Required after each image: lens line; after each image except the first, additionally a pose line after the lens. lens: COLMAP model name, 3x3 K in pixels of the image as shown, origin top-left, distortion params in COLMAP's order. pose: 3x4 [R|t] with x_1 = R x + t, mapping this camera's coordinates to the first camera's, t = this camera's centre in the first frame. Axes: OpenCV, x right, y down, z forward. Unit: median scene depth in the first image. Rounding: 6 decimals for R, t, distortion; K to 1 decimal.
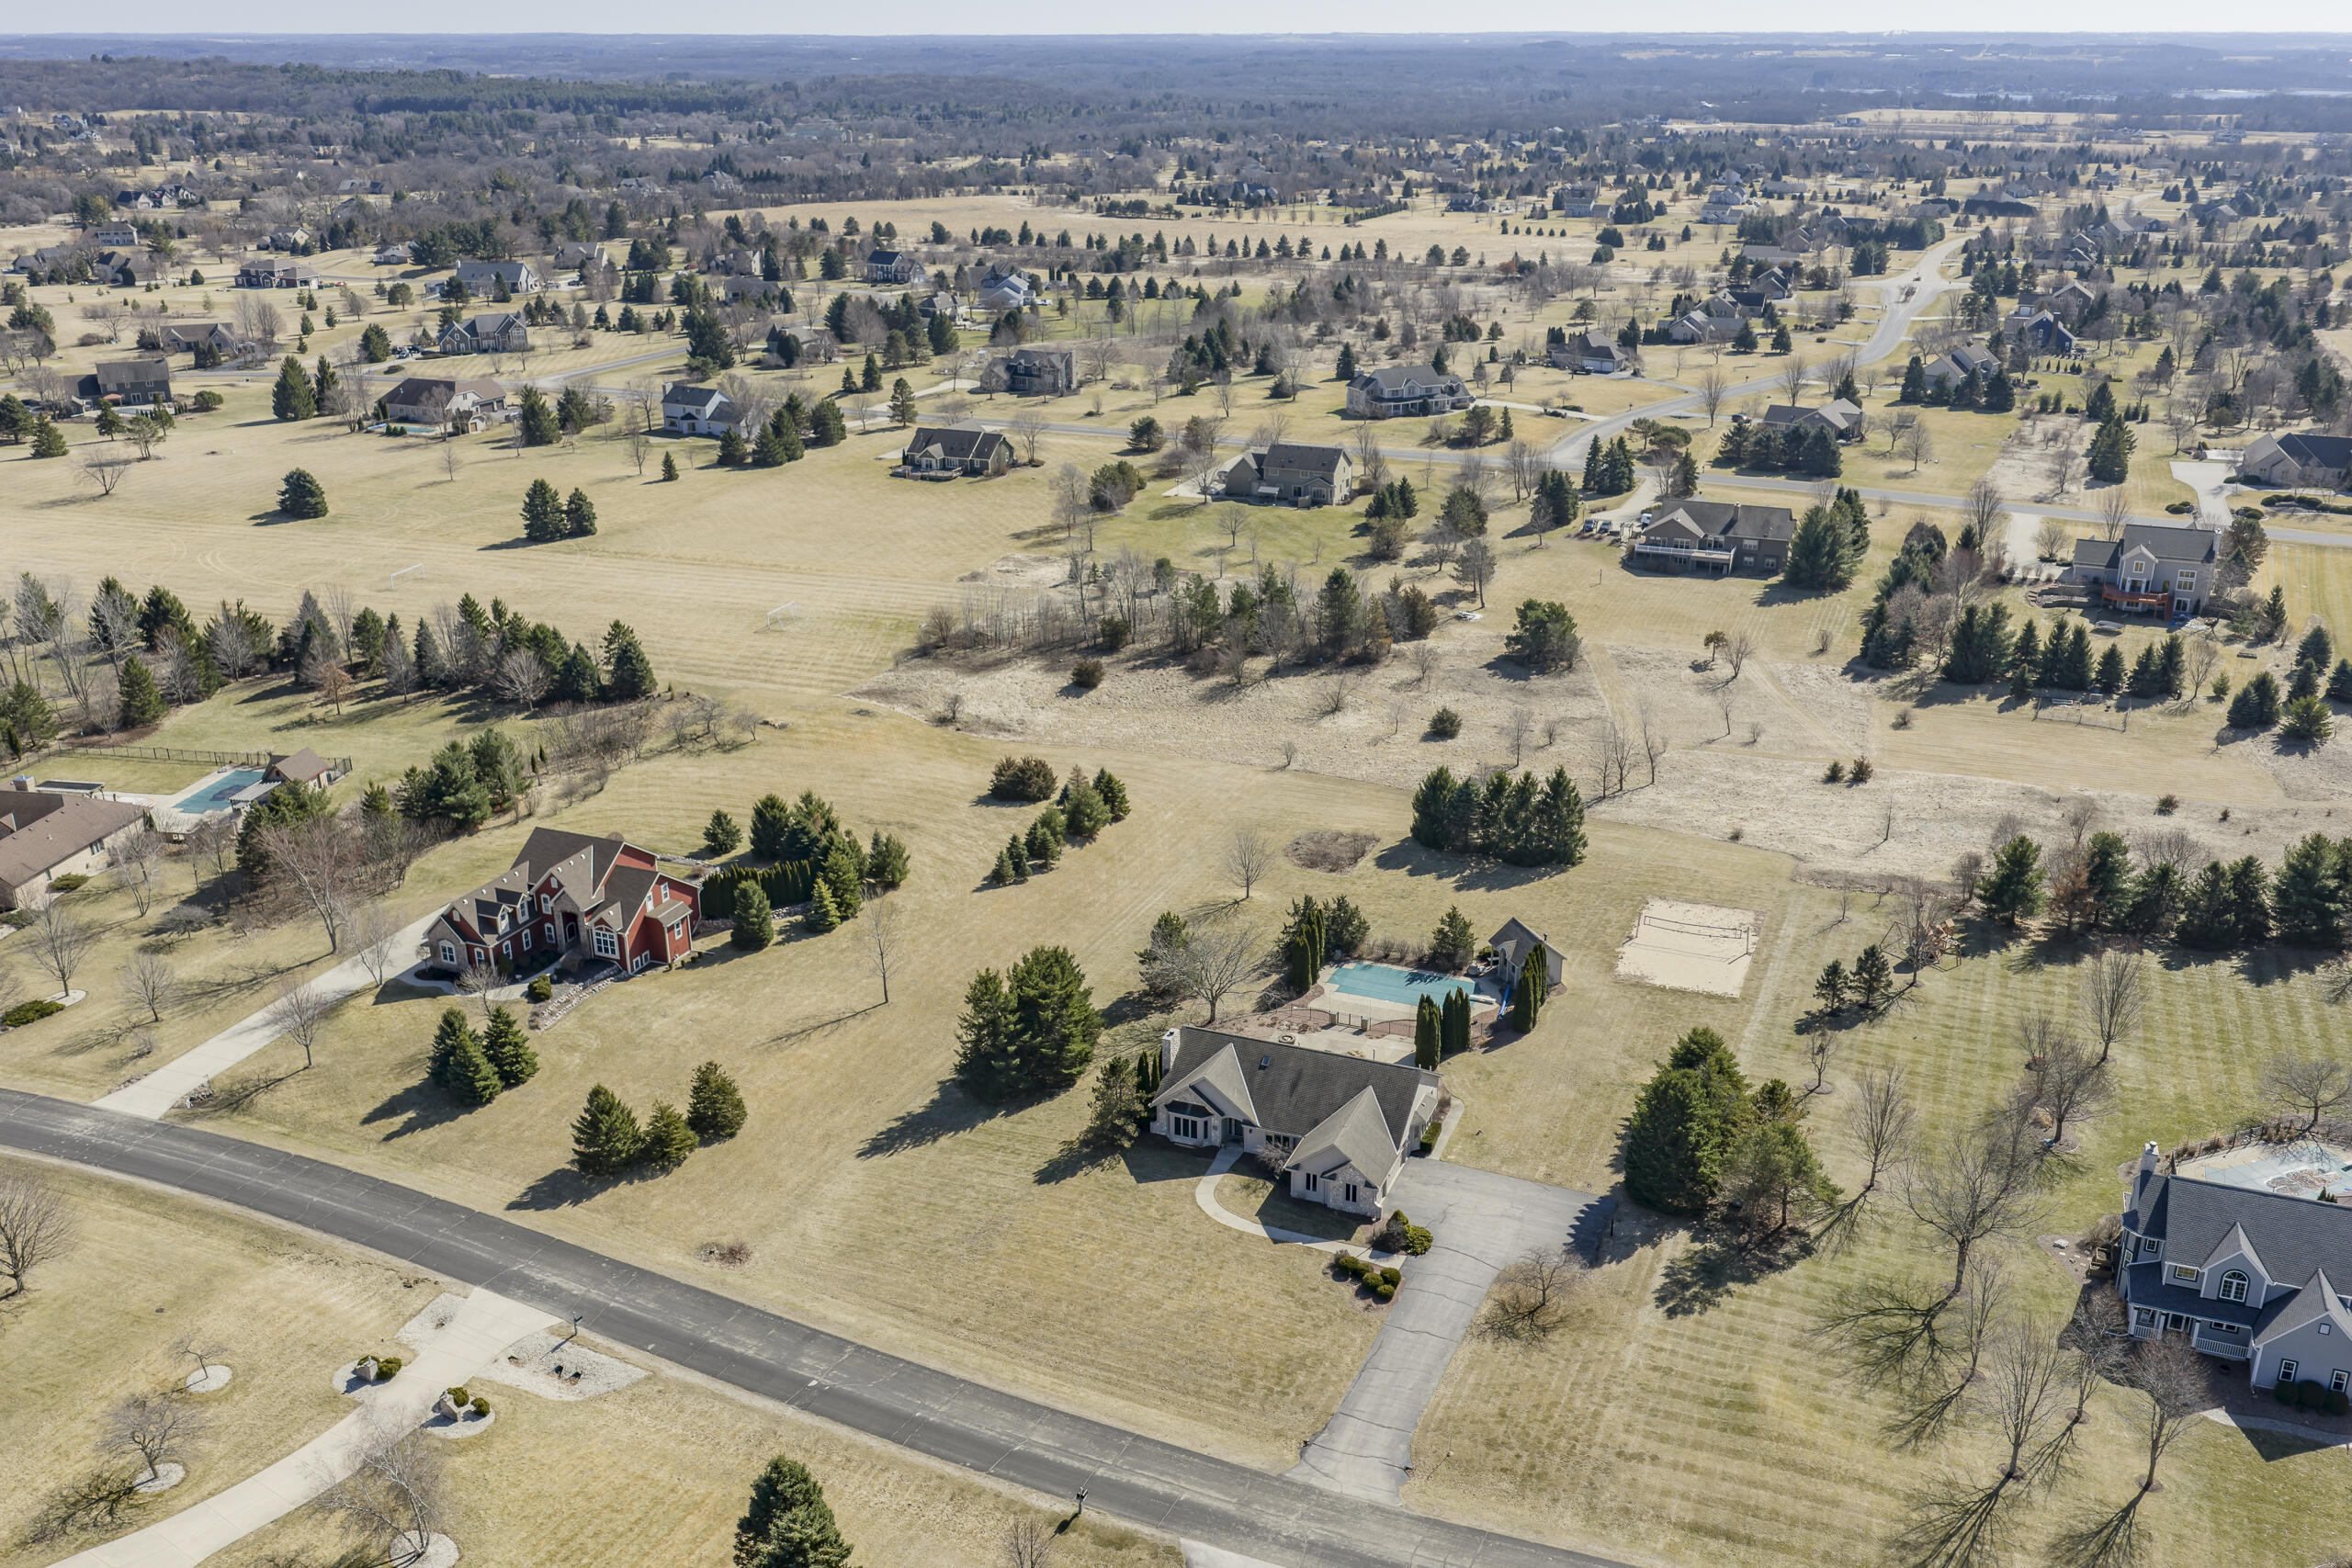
lens RADIAL K [[1963.5, 0, 1189.8], [0, 1963.5, 766.8], [0, 0, 1]] dist [0.021405, -0.032086]
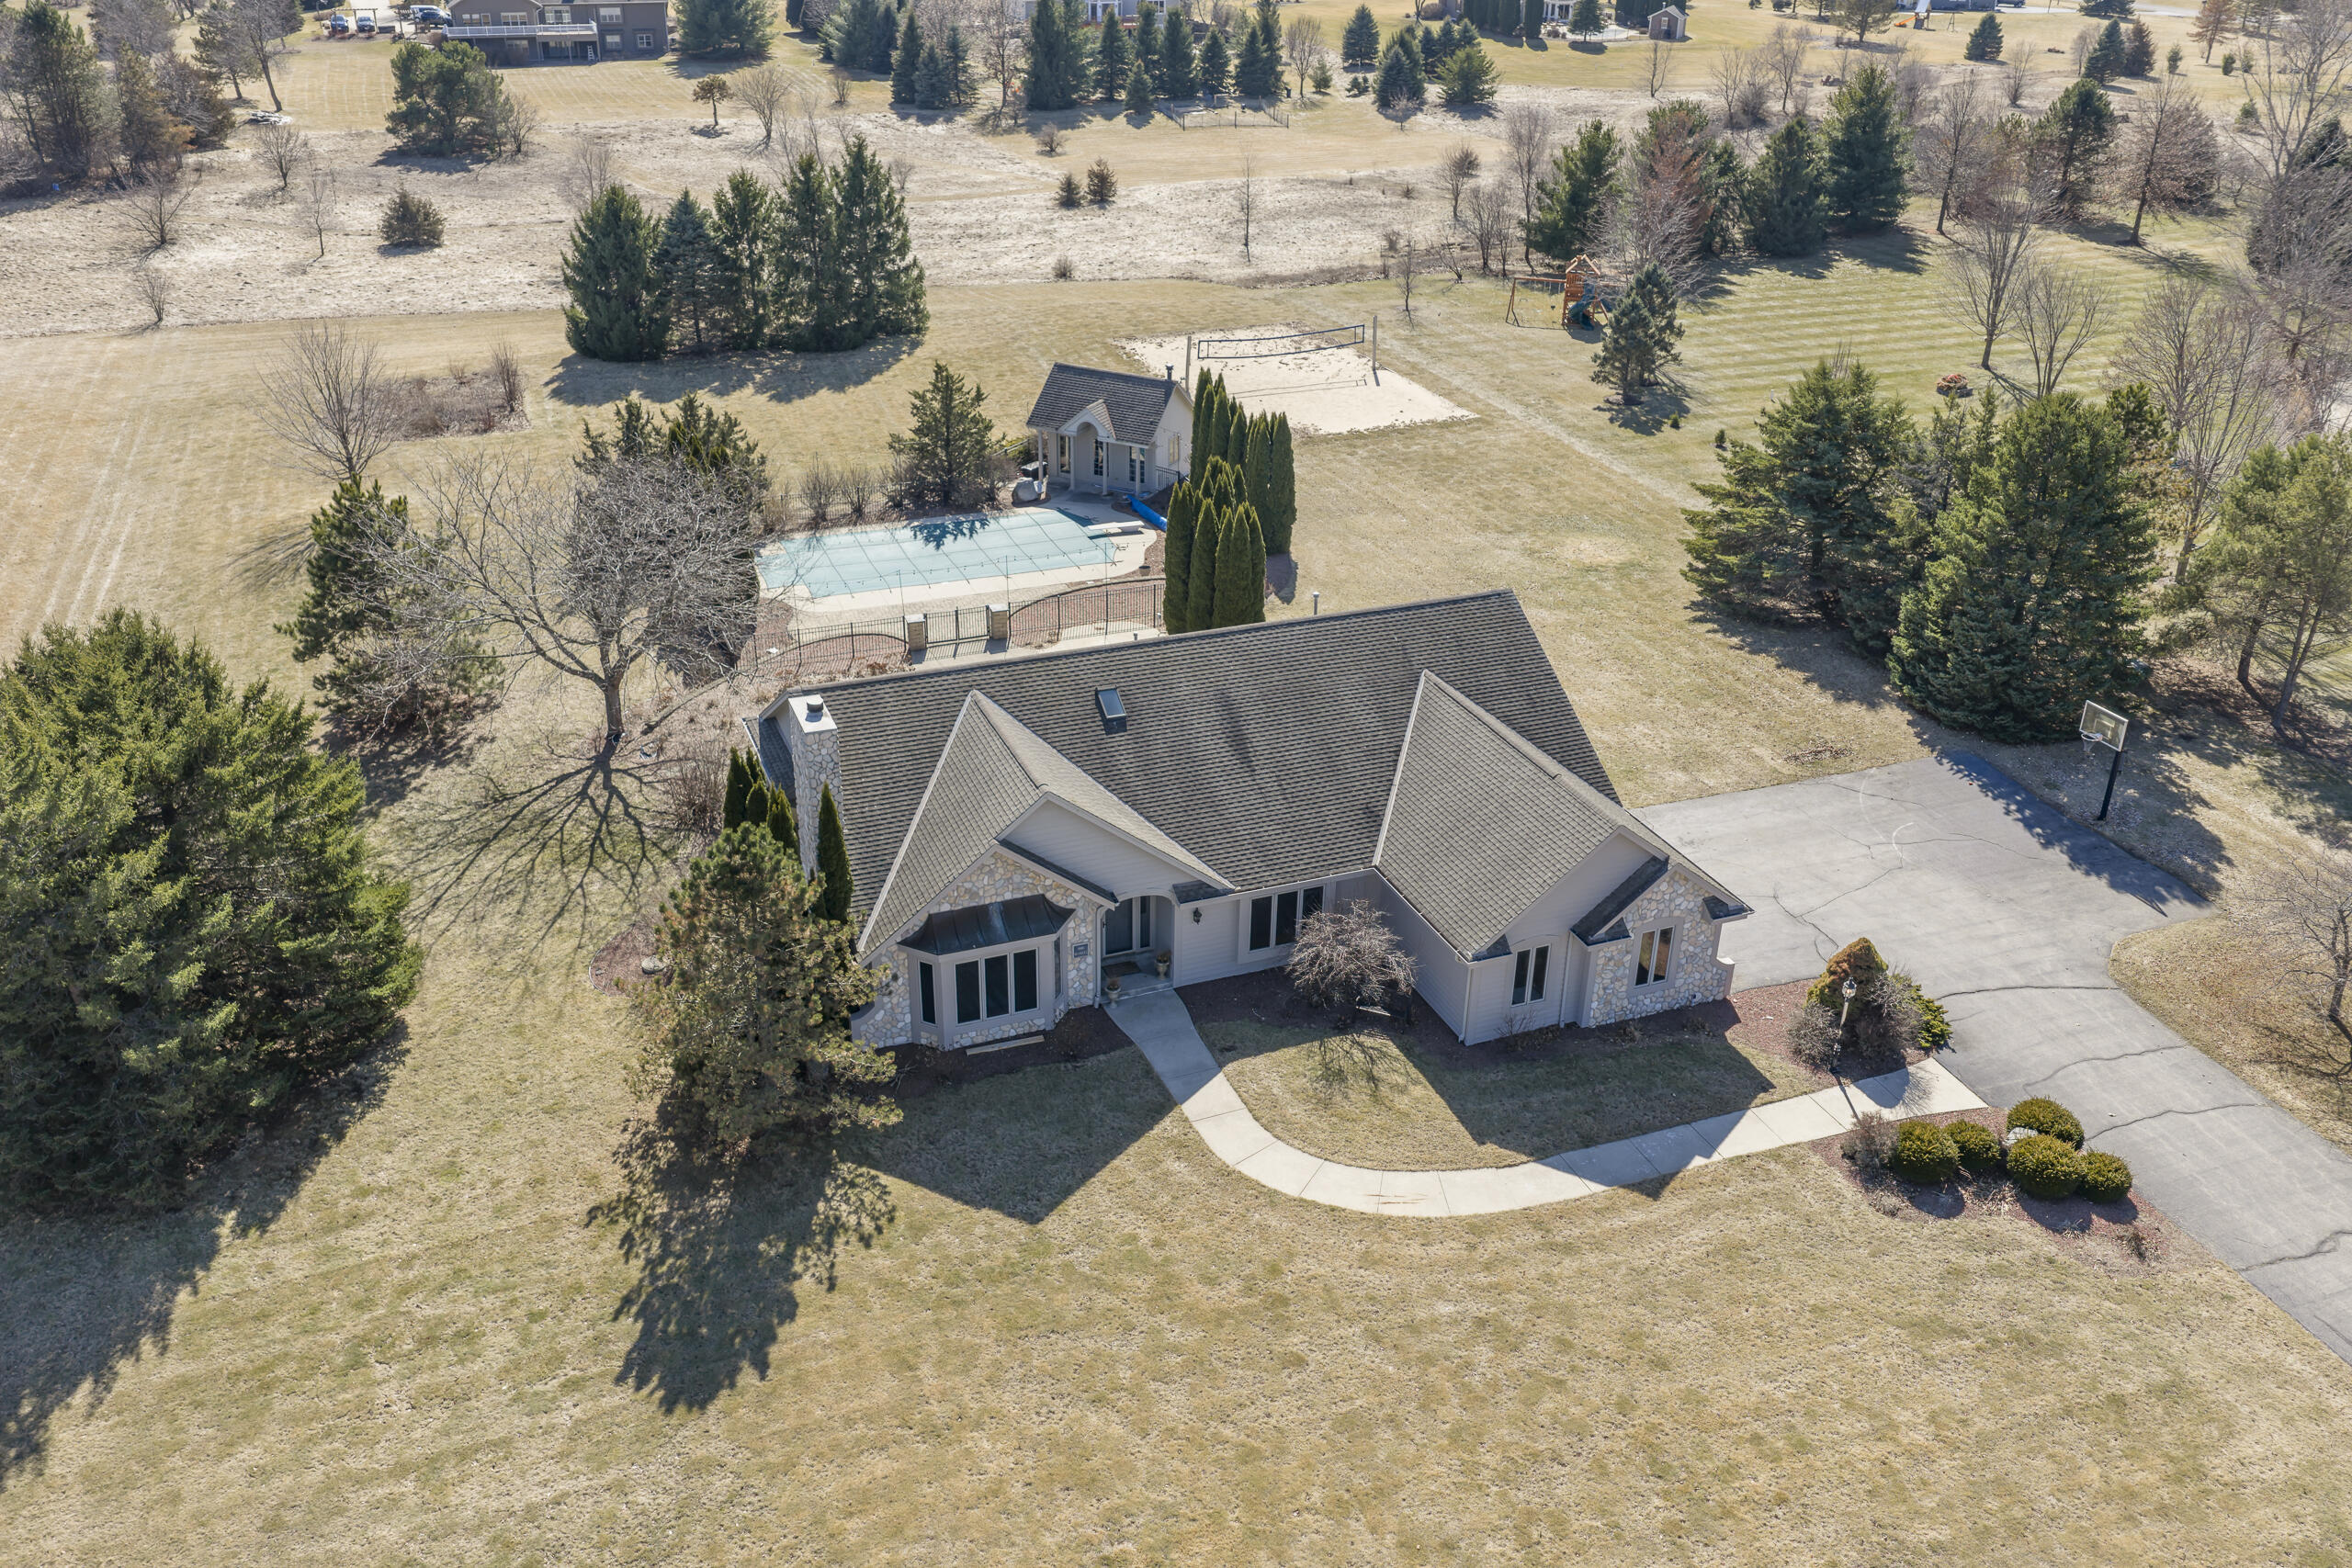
lens RADIAL K [[1963.5, 0, 1177.4], [0, 1963.5, 791.3], [0, 0, 1]] dist [0.021405, -0.032086]
pose [[0.727832, -0.301101, 0.616116, -0.151303], [0.222244, 0.953527, 0.203454, 0.100504], [-0.648743, -0.011153, 0.760925, 0.745879]]
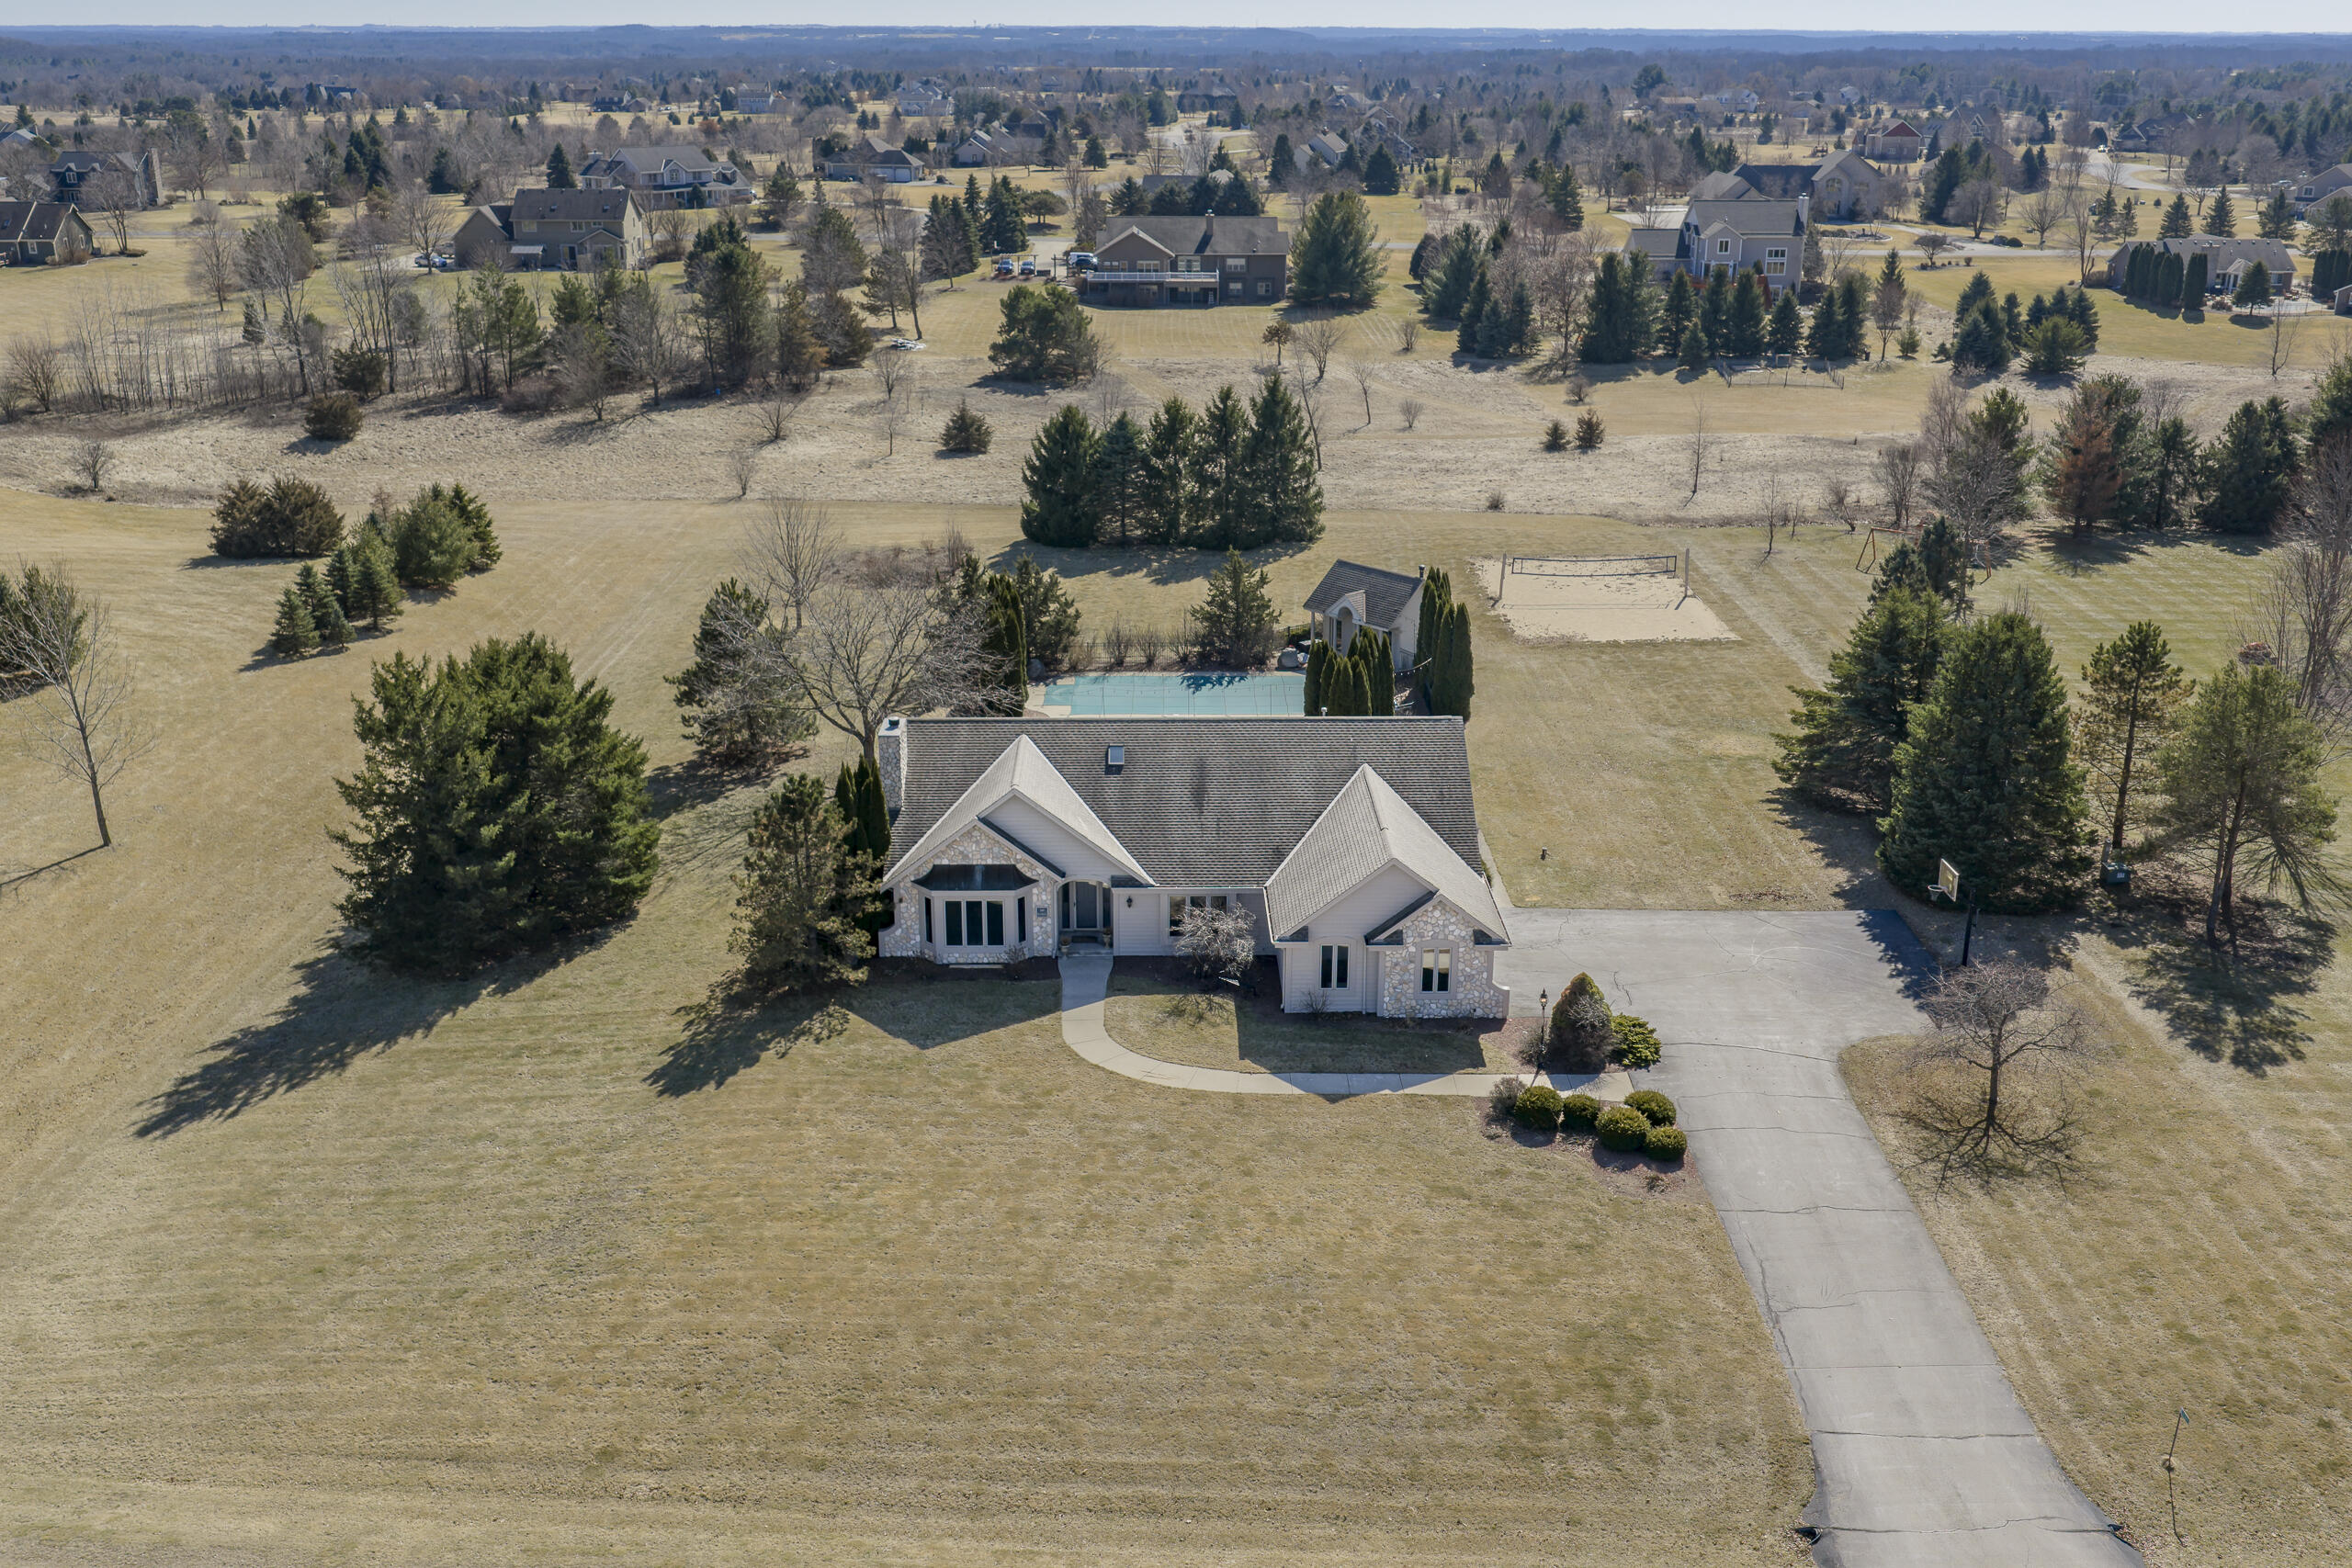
lens RADIAL K [[2217.0, 0, 1156.8], [0, 2217.0, 799.1], [0, 0, 1]] dist [0.013838, 0.000000]
pose [[0.925099, -0.123249, 0.359169, -0.132239], [0.129170, 0.991594, 0.007568, 0.155680], [-0.357082, 0.039392, 0.933242, 0.526586]]
